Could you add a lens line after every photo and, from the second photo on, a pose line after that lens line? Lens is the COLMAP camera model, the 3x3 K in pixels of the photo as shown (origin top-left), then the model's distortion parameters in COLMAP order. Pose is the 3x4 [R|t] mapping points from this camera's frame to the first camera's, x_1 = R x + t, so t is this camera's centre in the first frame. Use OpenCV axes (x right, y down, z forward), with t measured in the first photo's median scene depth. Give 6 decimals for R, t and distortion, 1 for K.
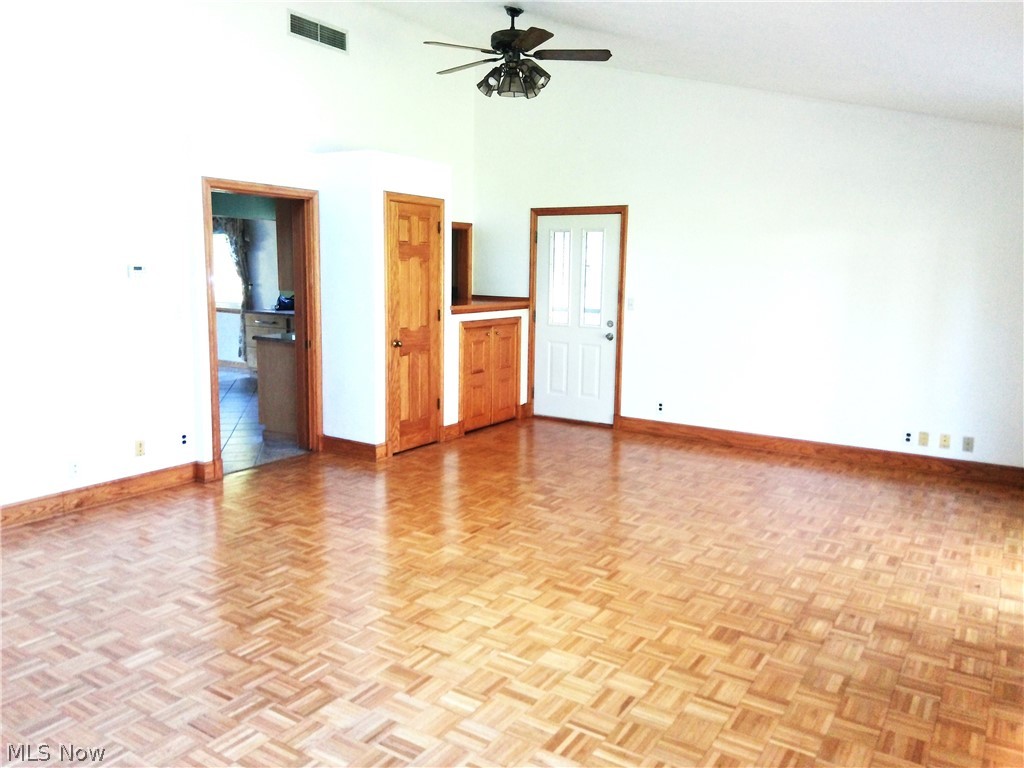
lens RADIAL K [[788.3, 0, 512.0], [0, 788.3, 372.5], [0, 0, 1]] dist [0.128069, -0.184884]
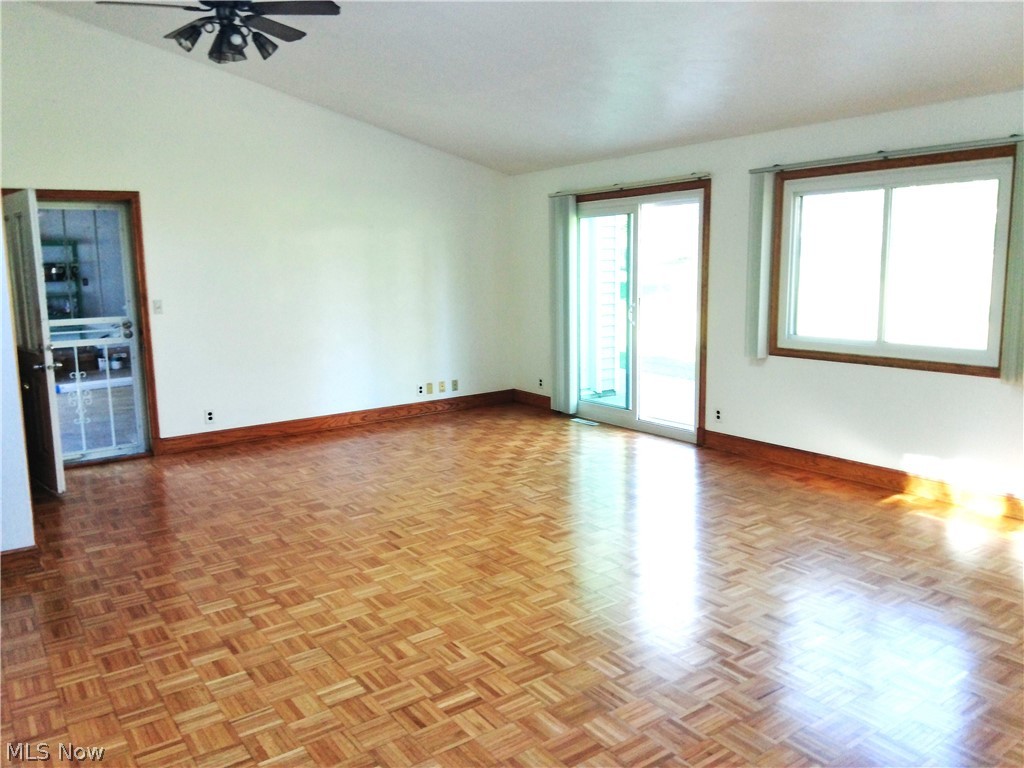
lens RADIAL K [[788.3, 0, 512.0], [0, 788.3, 372.5], [0, 0, 1]] dist [0.128069, -0.184884]
pose [[0.369707, -0.155009, 0.916127, -0.876870], [0.154942, 0.982465, 0.103706, -0.079744], [-0.916139, 0.103606, 0.387241, 0.534922]]
